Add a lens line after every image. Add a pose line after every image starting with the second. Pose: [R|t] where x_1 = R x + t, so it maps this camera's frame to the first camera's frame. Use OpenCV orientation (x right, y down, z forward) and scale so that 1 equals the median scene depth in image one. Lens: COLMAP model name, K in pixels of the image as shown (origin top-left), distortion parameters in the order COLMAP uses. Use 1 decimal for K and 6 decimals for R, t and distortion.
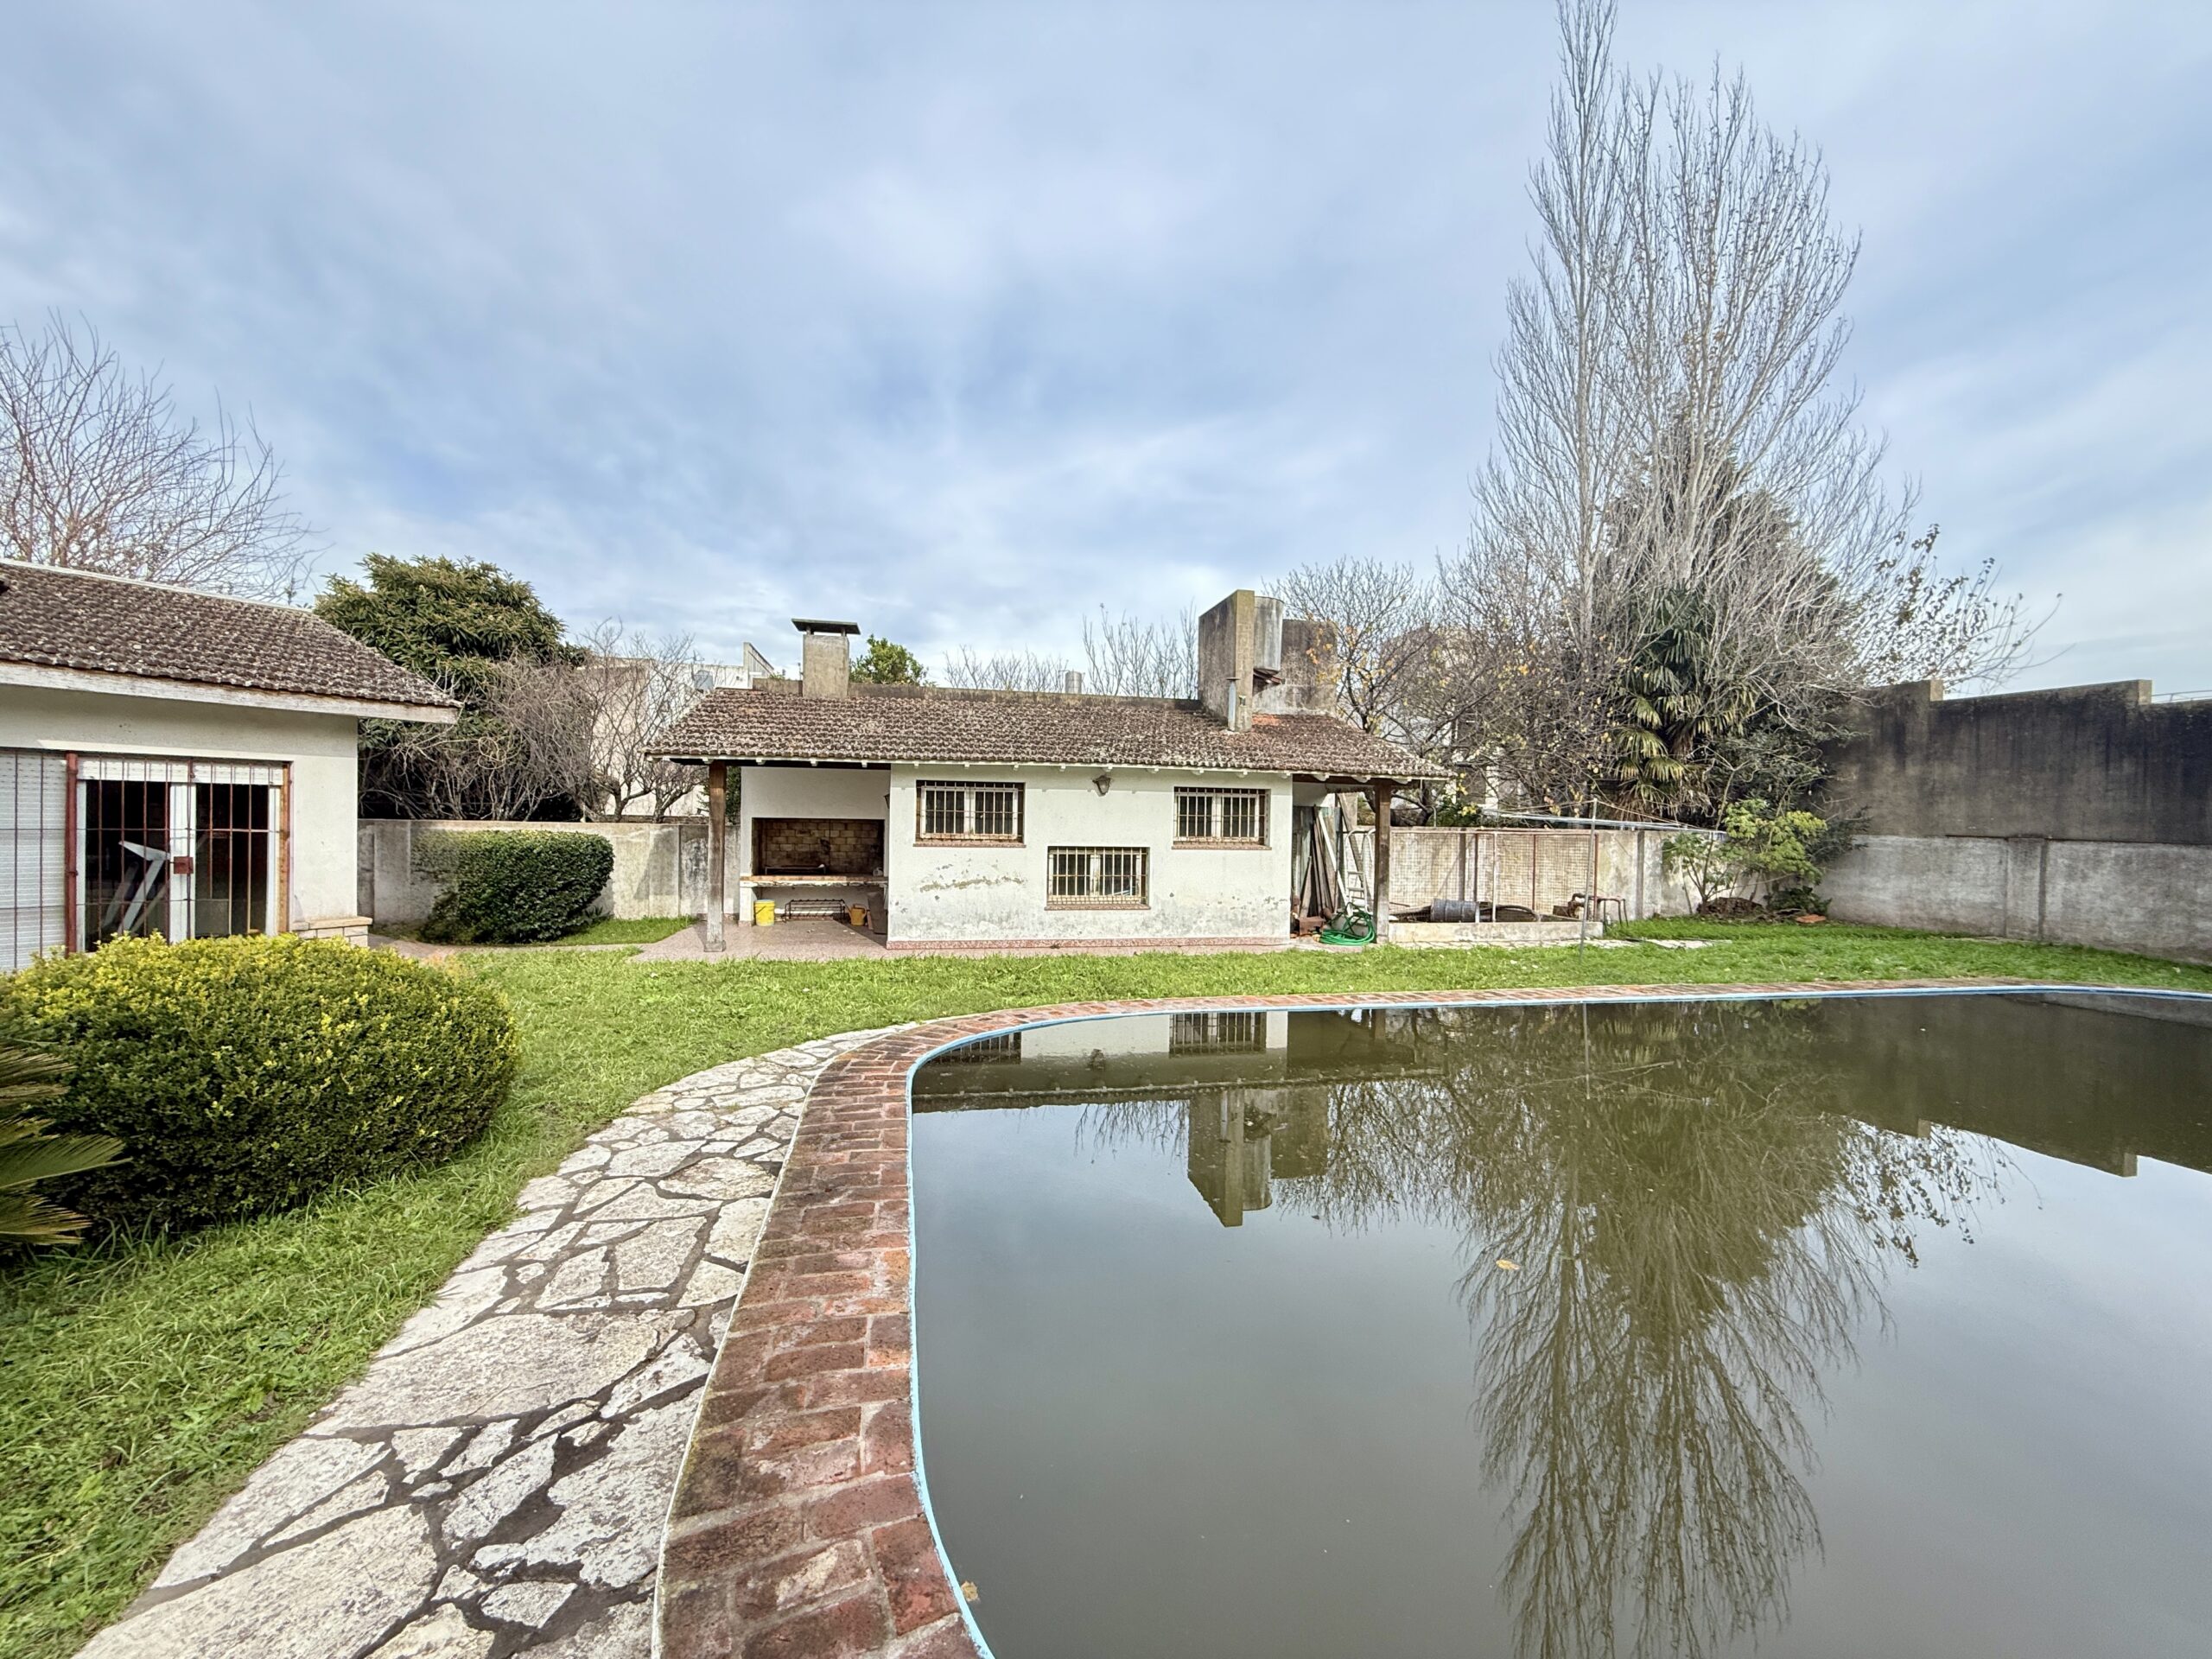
lens RADIAL K [[879.1, 0, 1099.6], [0, 879.1, 831.5], [0, 0, 1]] dist [-0.000527, 0.000332]
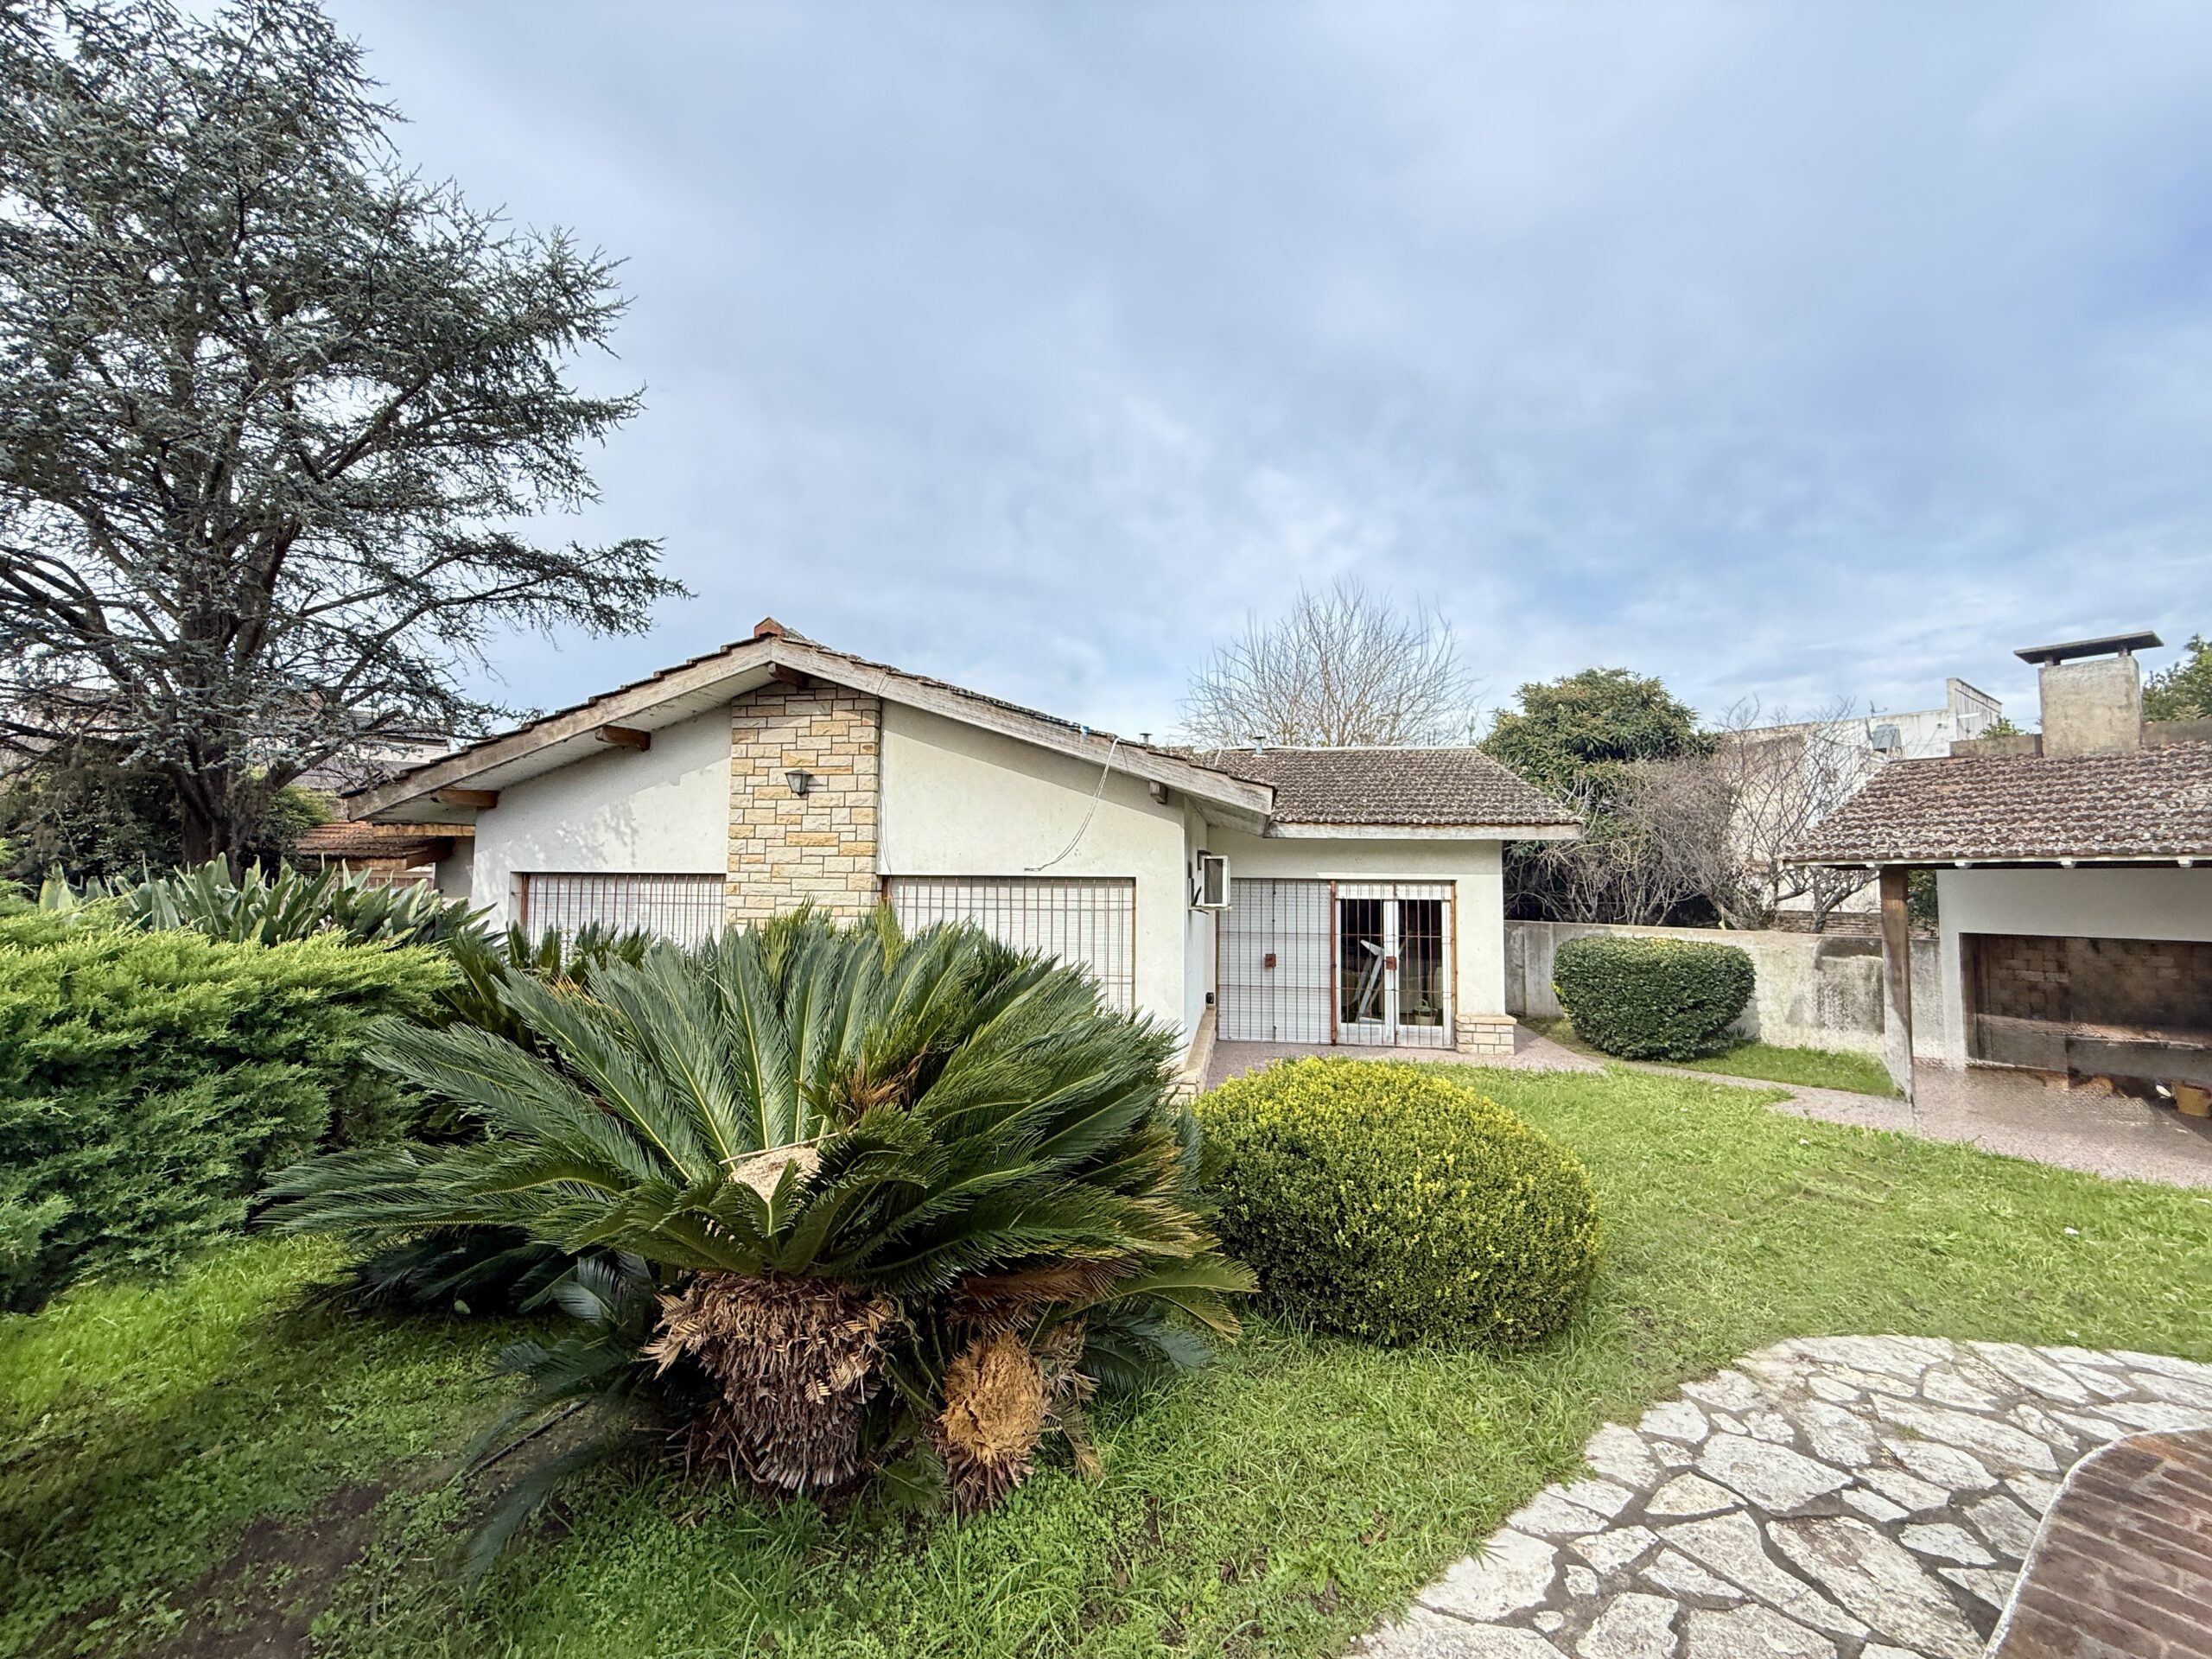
lens RADIAL K [[879.1, 0, 1099.6], [0, 879.1, 831.5], [0, 0, 1]] dist [-0.000527, 0.000332]
pose [[0.396684, -0.066376, -0.915552, -0.007428], [-0.014404, 0.996809, -0.078508, -0.046622], [0.917842, 0.044330, 0.394462, 0.078706]]
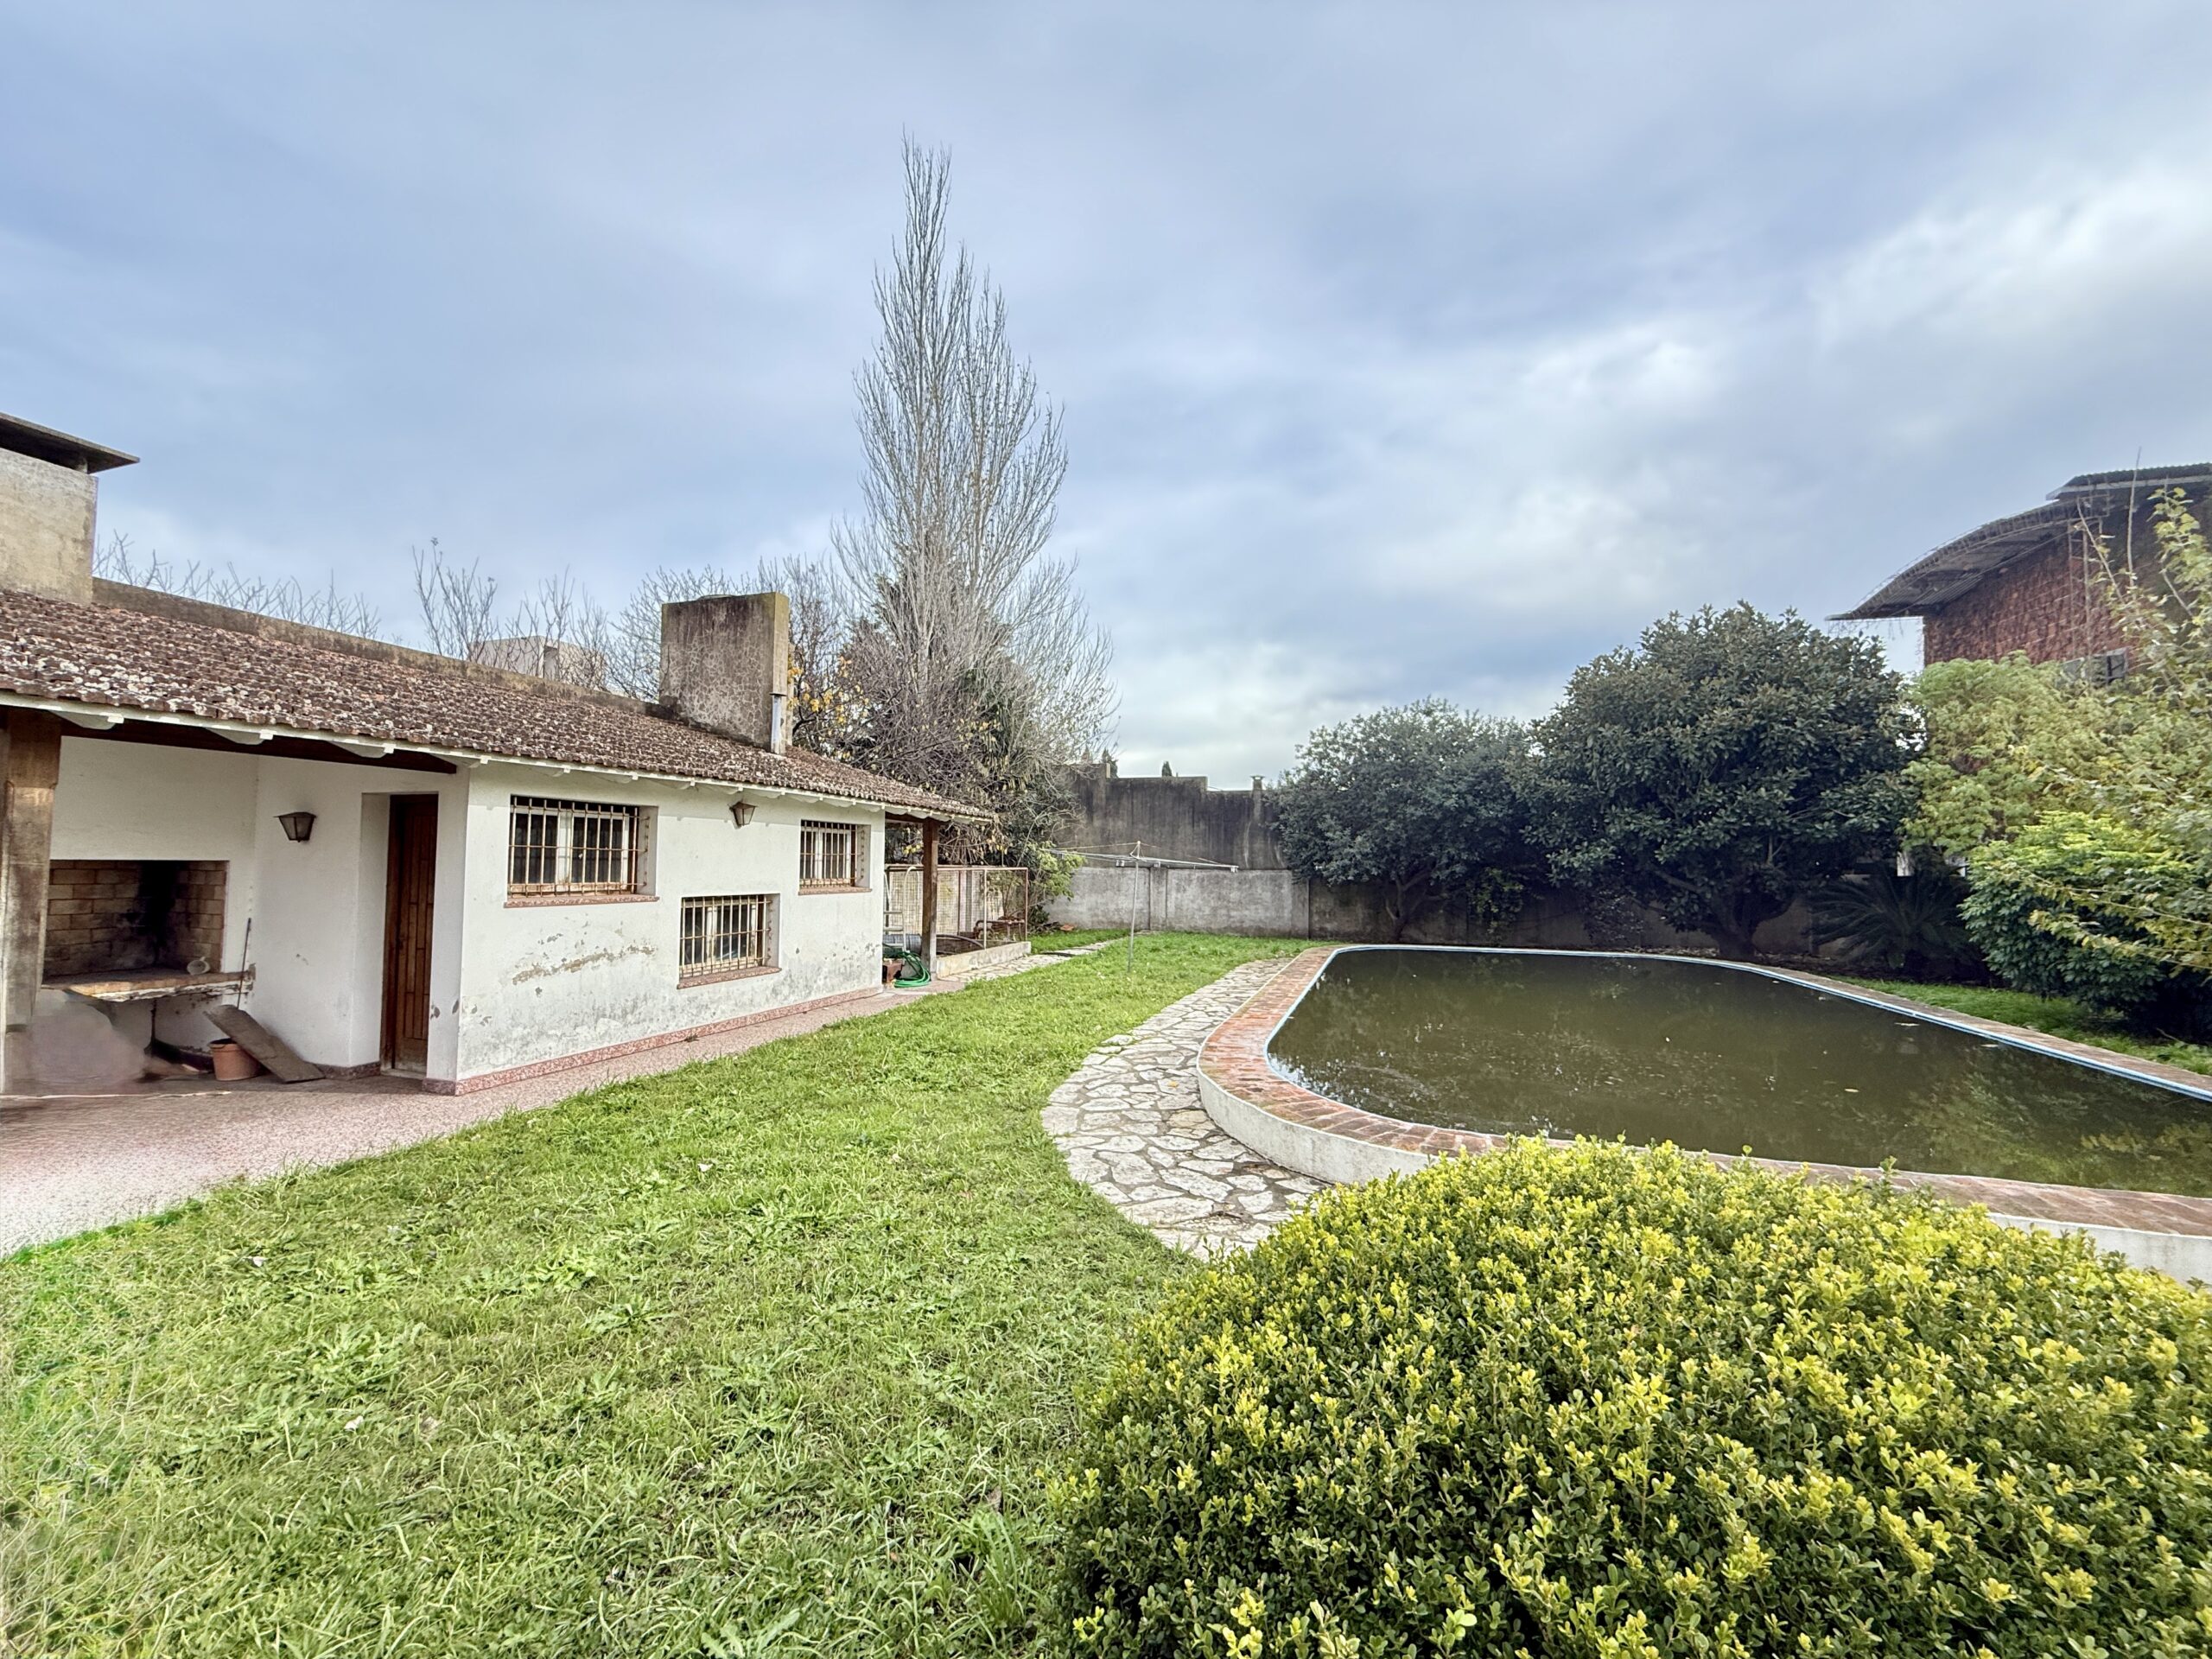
lens RADIAL K [[879.1, 0, 1099.6], [0, 879.1, 831.5], [0, 0, 1]] dist [-0.000527, 0.000332]
pose [[0.499510, 0.022531, 0.866015, -0.659157], [0.011666, 0.999396, -0.032730, -0.012355], [-0.866229, 0.026452, 0.498946, 0.464158]]
